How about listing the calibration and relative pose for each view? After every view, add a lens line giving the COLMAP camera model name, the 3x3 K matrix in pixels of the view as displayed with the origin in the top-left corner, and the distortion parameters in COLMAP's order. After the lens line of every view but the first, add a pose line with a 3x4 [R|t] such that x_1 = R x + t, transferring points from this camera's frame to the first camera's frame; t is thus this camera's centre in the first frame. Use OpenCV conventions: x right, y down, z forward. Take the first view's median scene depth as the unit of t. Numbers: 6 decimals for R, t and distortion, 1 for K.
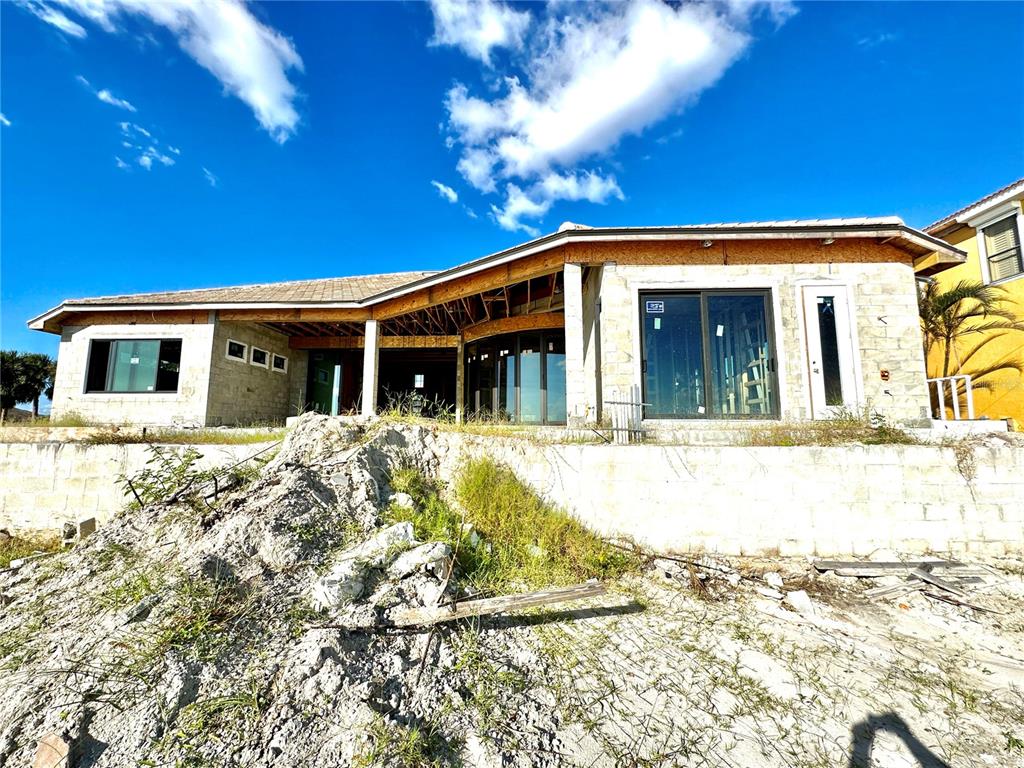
lens RADIAL K [[405.5, 0, 516.6], [0, 405.5, 380.3], [0, 0, 1]] dist [0.000001, 0.000123]
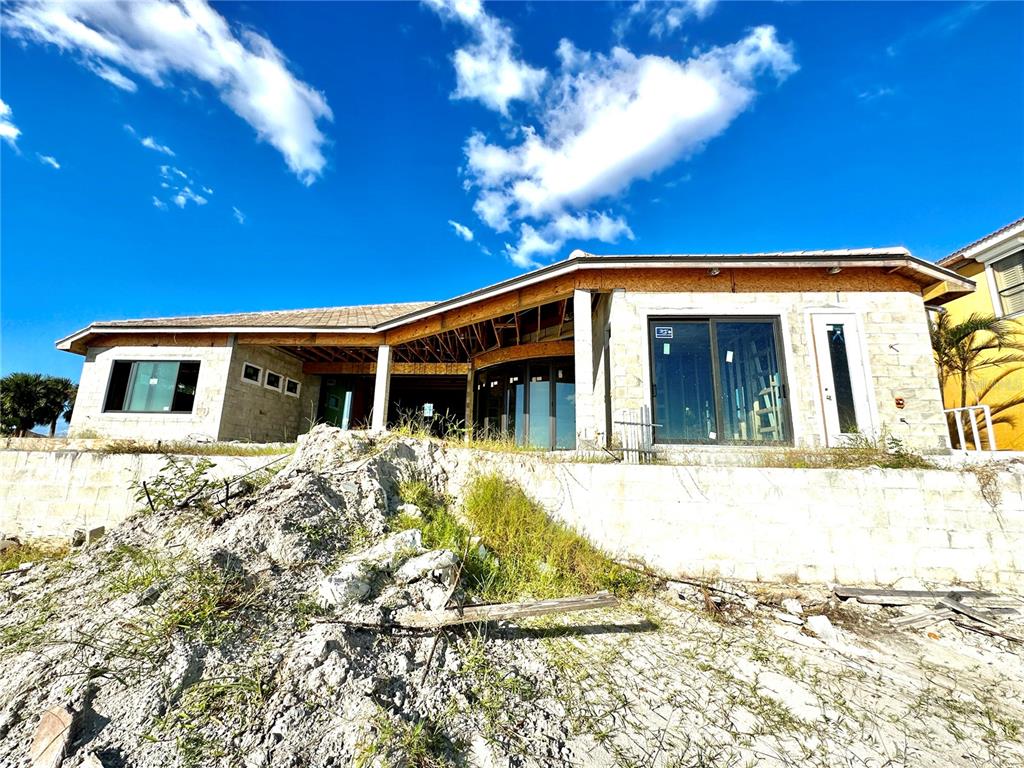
lens RADIAL K [[405.5, 0, 516.7], [0, 405.5, 380.7], [0, 0, 1]] dist [0.000001, 0.000123]
pose [[0.999639, 0.015903, -0.021634, -0.004497], [-0.017624, 0.996488, -0.081864, 0.046778], [0.020256, 0.082216, 0.996409, -0.009376]]
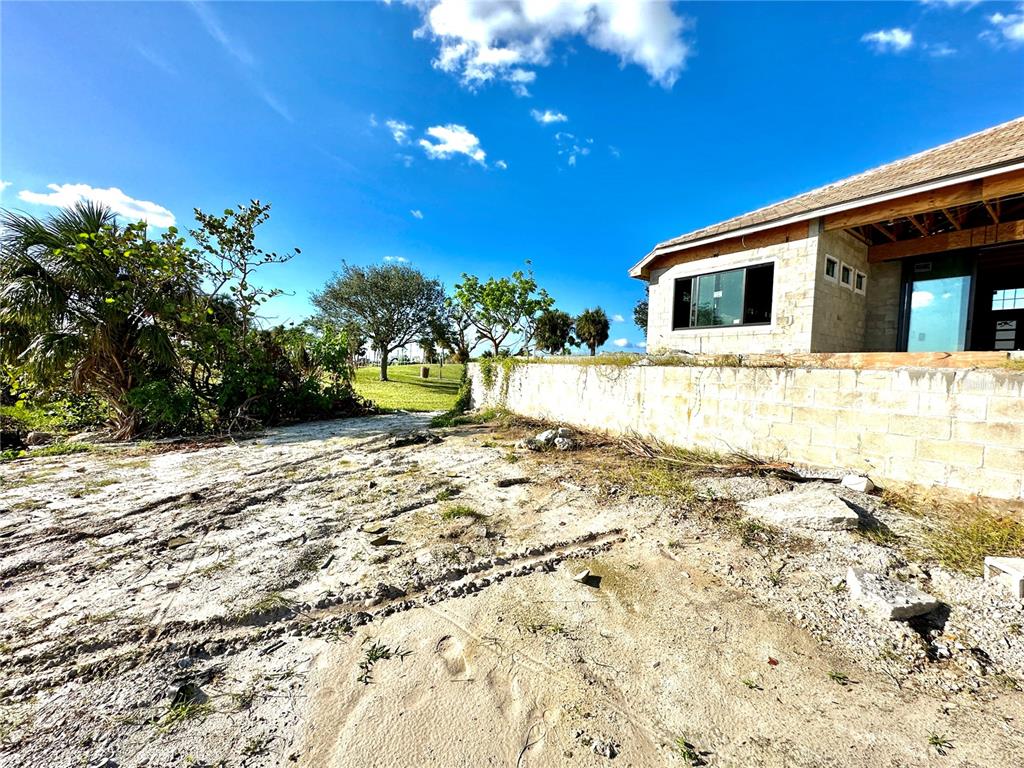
lens RADIAL K [[405.5, 0, 516.0], [0, 405.5, 384.3], [0, 0, 1]] dist [0.000001, 0.000123]
pose [[0.620403, 0.051013, -0.782622, -1.240488], [0.064921, 0.991117, 0.116067, 0.057064], [0.781591, -0.122817, 0.611581, -0.014103]]
